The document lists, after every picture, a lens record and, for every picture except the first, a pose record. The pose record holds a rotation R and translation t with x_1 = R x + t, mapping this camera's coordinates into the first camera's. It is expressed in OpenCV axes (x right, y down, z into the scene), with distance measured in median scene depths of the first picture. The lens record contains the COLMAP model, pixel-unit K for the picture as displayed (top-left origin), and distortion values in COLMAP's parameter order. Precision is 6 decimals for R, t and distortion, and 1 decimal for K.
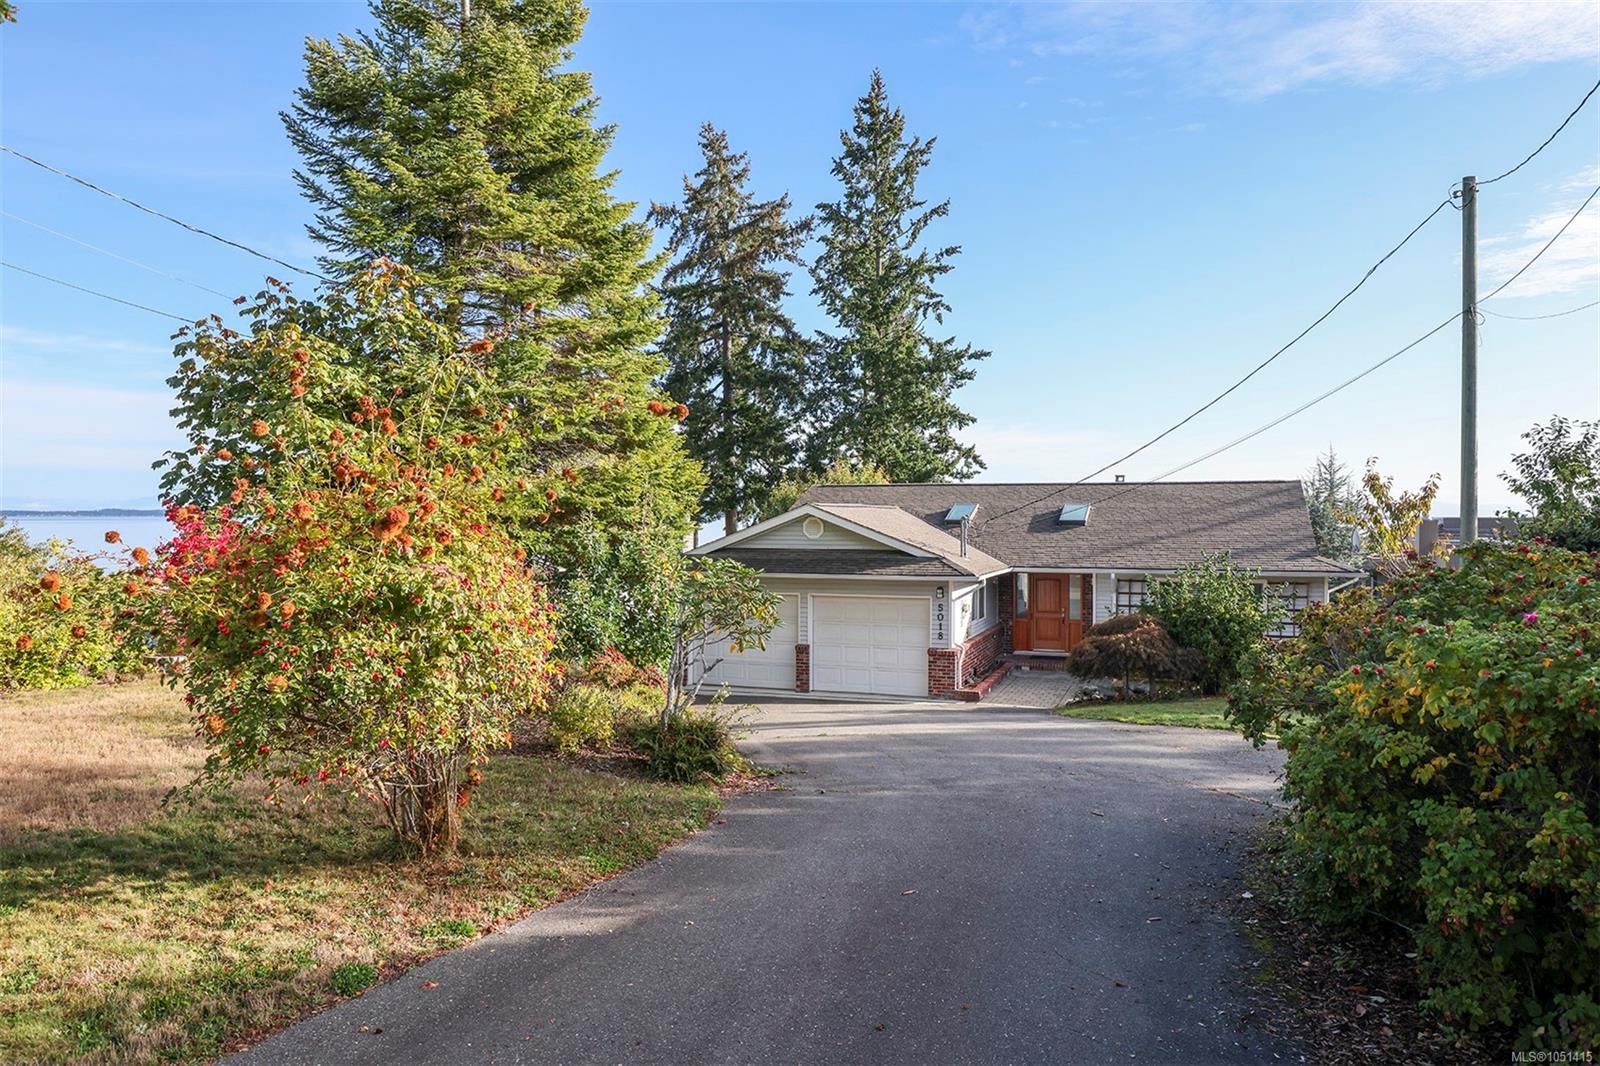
lens RADIAL K [[1147.0, 0, 800.0], [0, 1147.0, 533.0], [0, 0, 1]] dist [-0.003930, -0.001789]
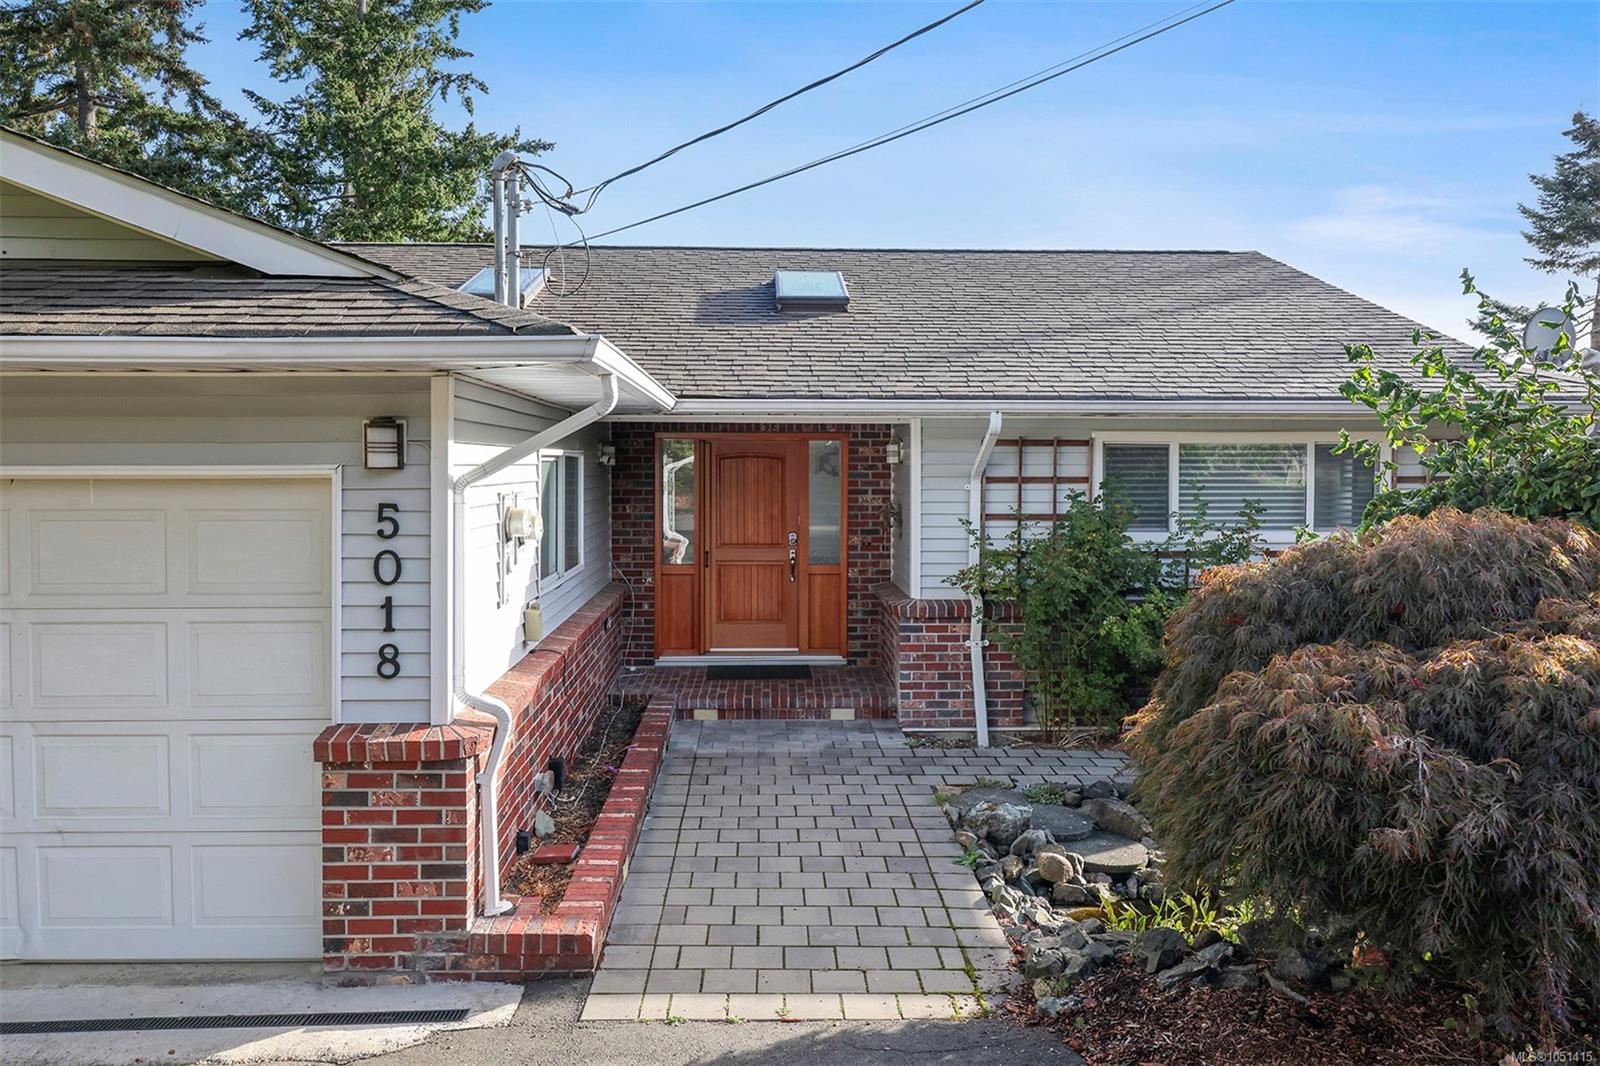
lens RADIAL K [[1256.7, 0, 923.5], [0, 1256.7, 495.6], [0, 0, 1]] dist [0.001806, 0.001442]
pose [[0.896631, -0.009110, 0.442686, 0.039967], [0.001699, 0.999852, 0.017136, 0.020883], [-0.442776, -0.014612, 0.896513, 0.278625]]
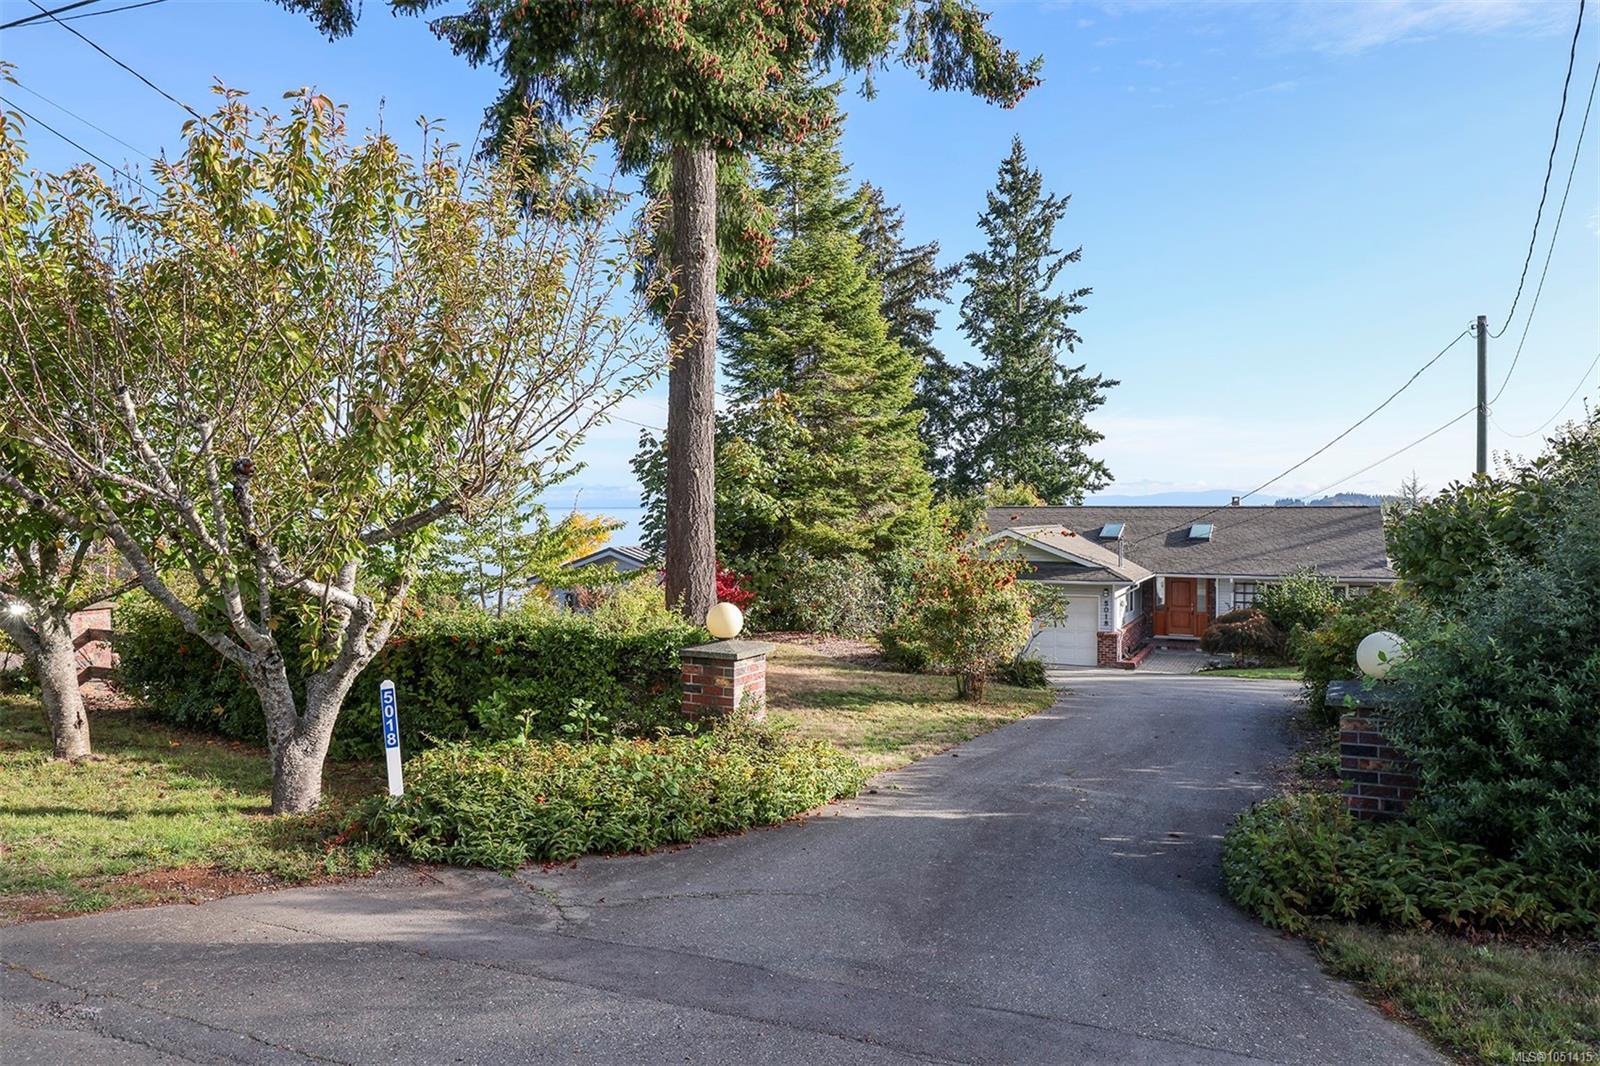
lens RADIAL K [[1115.5, 0, 800.0], [0, 1115.5, 533.0], [0, 0, 1]] dist [-0.002260, 0.001244]
pose [[0.995286, -0.000659, -0.096980, -0.043953], [0.001339, 0.999975, 0.006947, -0.011616], [0.096973, -0.007044, 0.995262, -0.148732]]
